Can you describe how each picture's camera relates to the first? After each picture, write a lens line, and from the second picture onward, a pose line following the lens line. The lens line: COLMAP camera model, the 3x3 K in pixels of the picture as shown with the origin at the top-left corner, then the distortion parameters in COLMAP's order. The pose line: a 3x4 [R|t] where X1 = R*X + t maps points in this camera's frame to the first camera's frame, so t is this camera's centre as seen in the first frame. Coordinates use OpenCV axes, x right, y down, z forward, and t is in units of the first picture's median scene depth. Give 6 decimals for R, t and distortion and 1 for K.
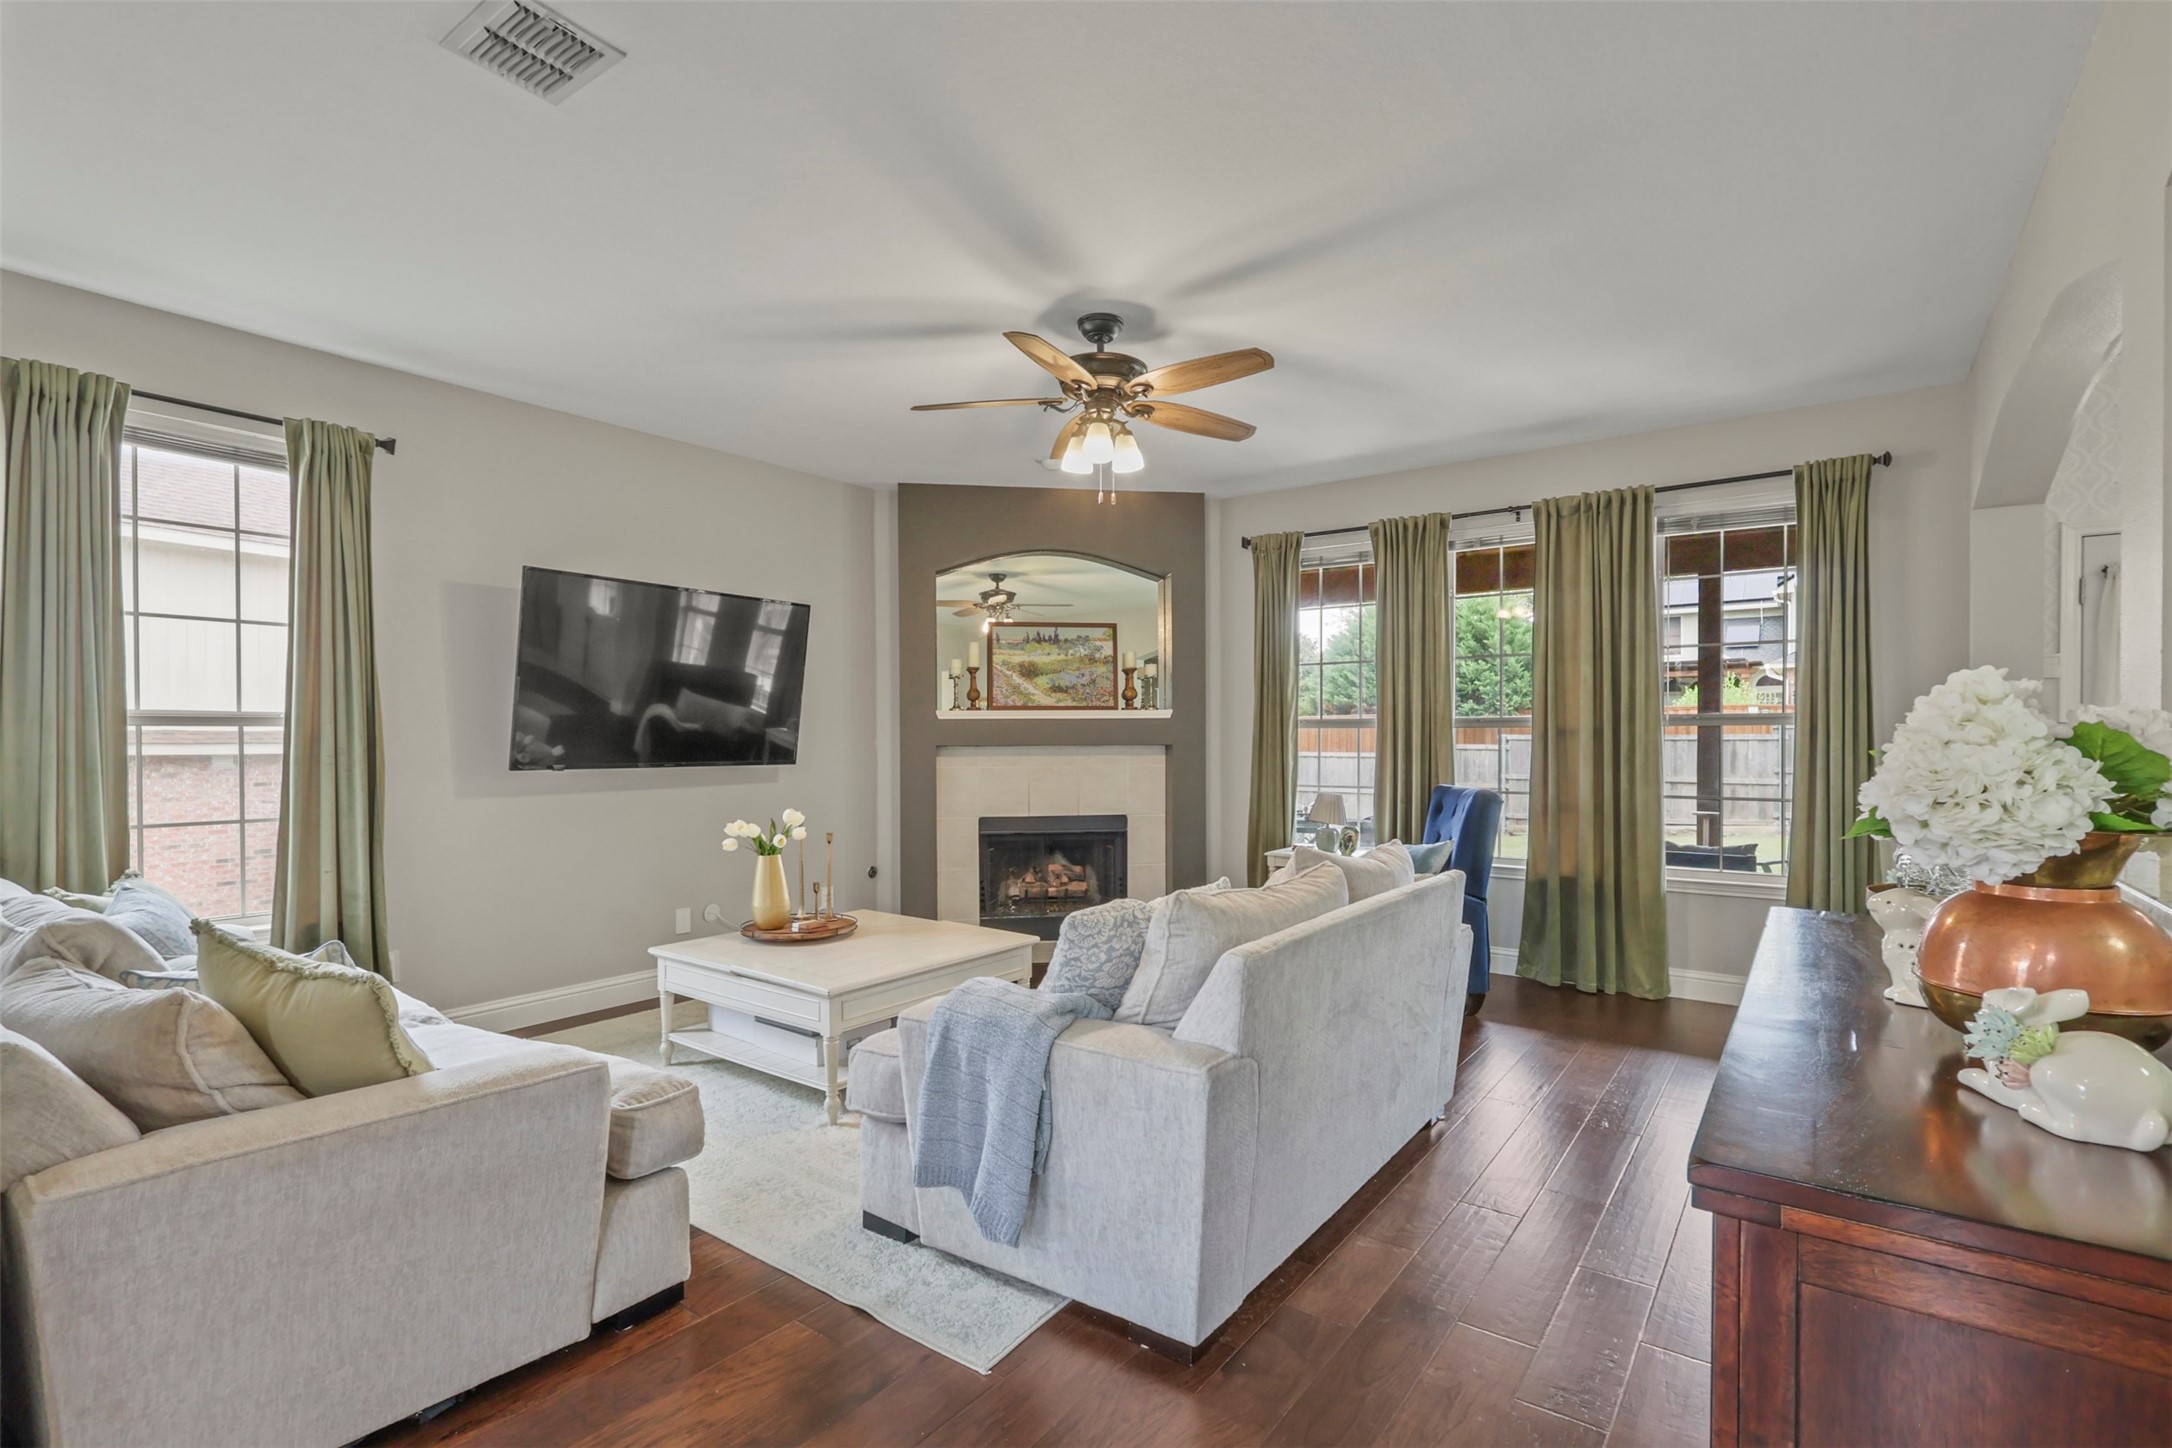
lens RADIAL K [[996.4, 0, 1086.0], [0, 996.4, 724.0], [0, 0, 1]] dist [0.001046, 0.001045]
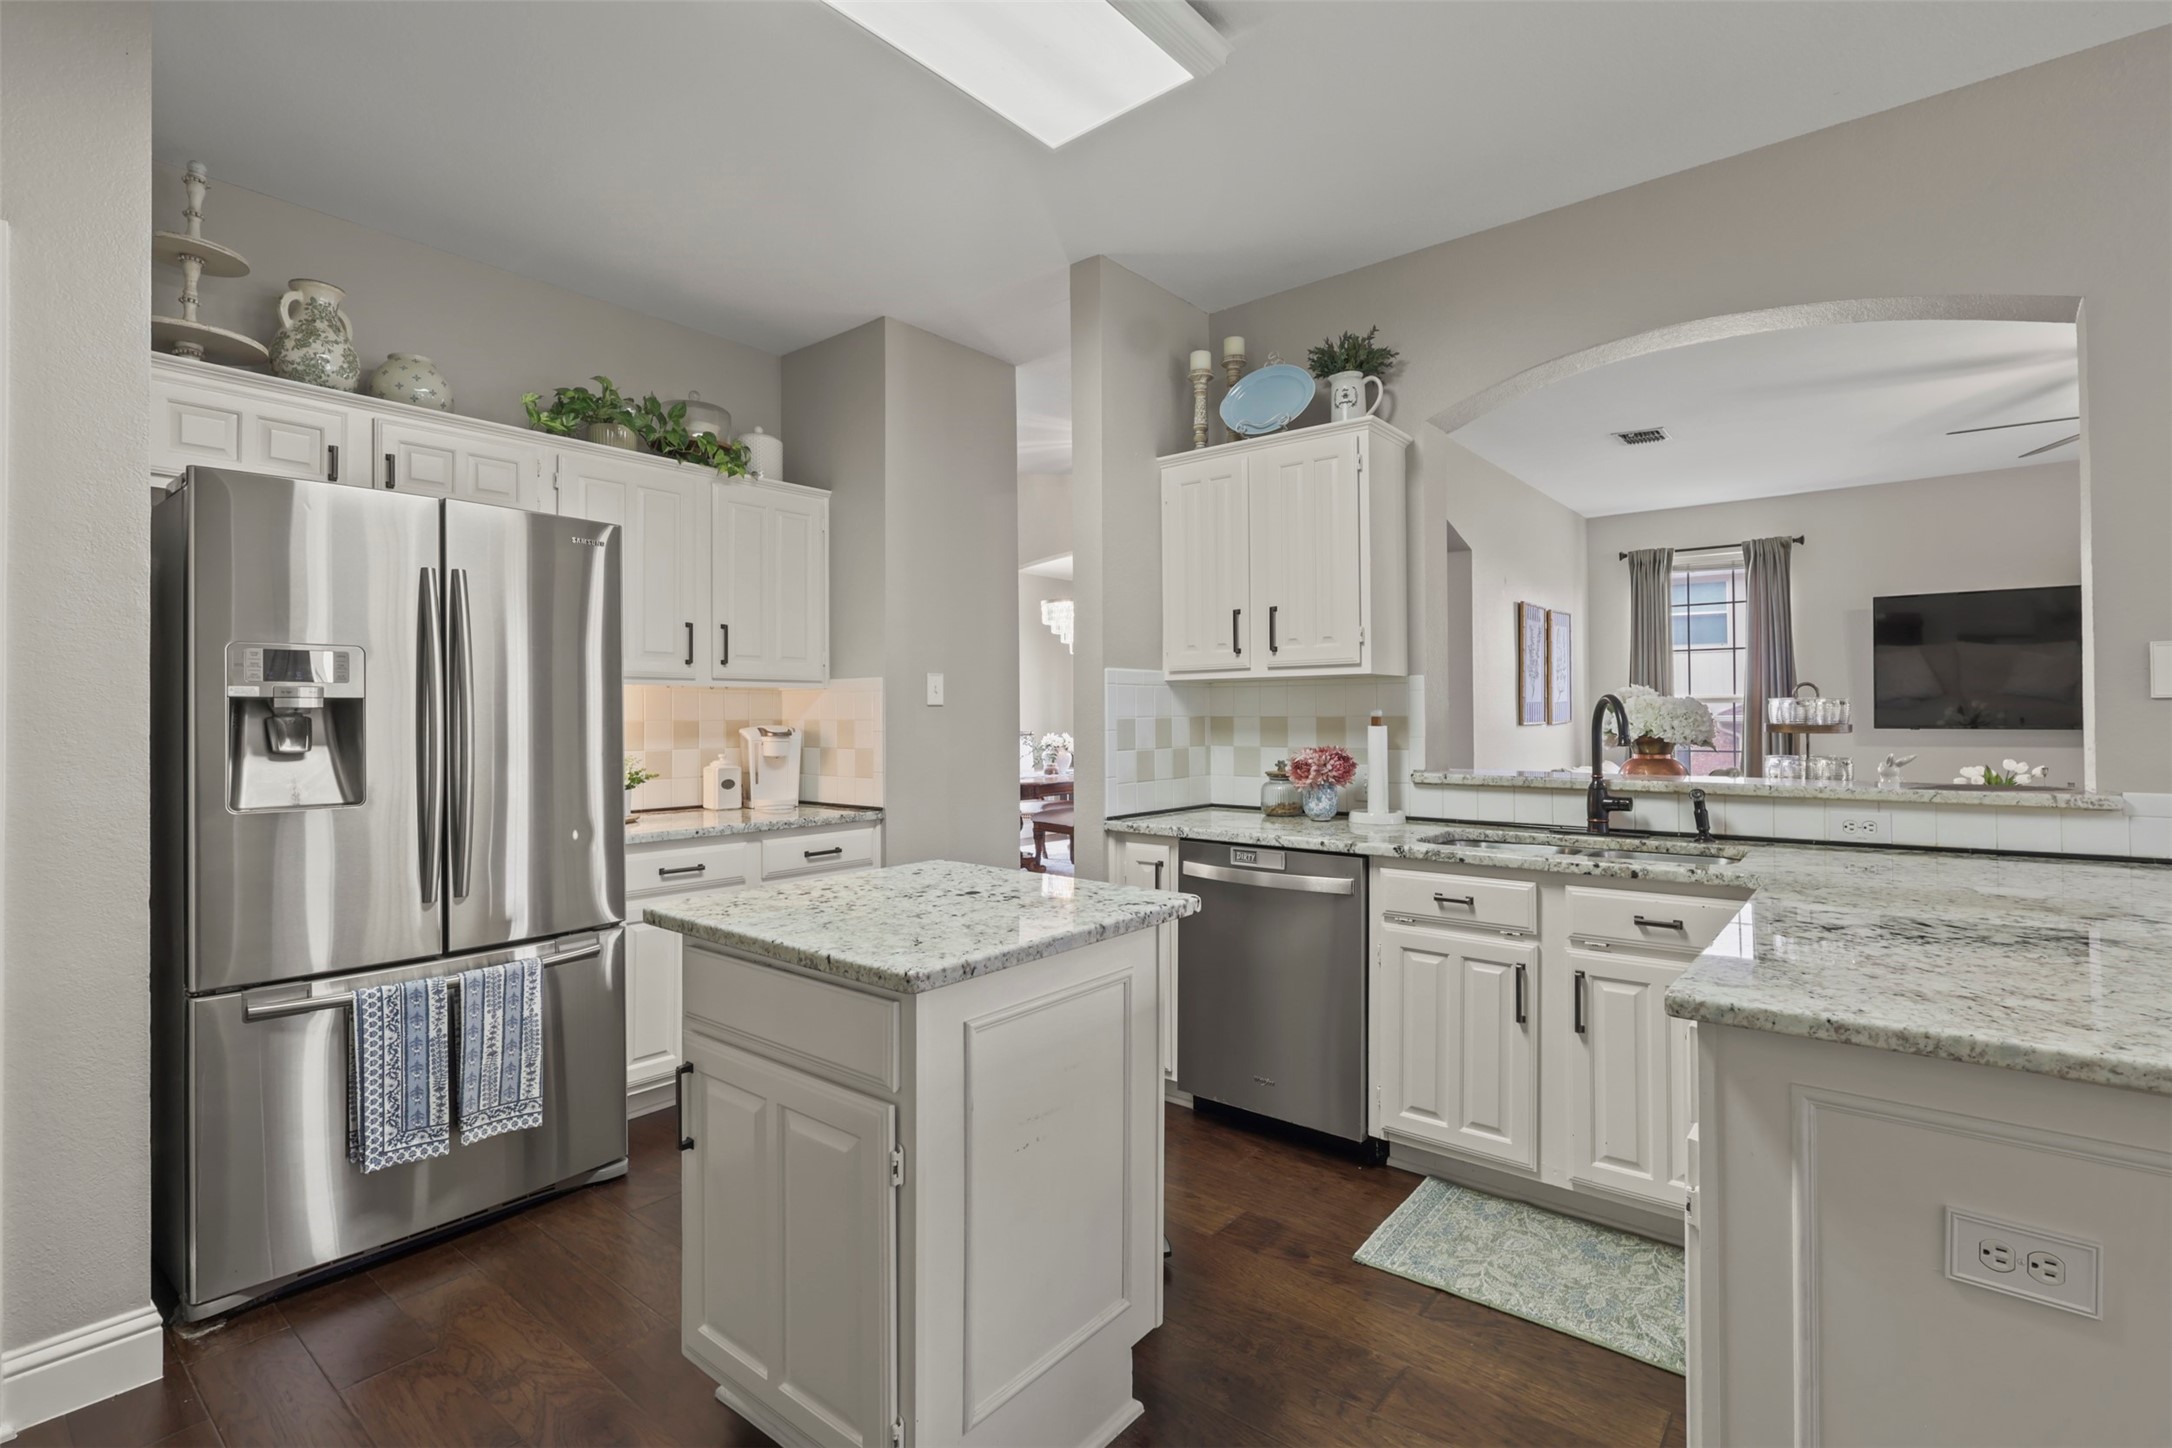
lens RADIAL K [[992.1, 0, 1086.0], [0, 992.1, 724.0], [0, 0, 1]] dist [0.000556, 0.000539]
pose [[-0.040930, 0.013167, -0.999075, 0.698177], [0.016675, 0.999783, 0.012493, 0.002769], [0.999023, -0.016148, -0.041141, -0.122693]]
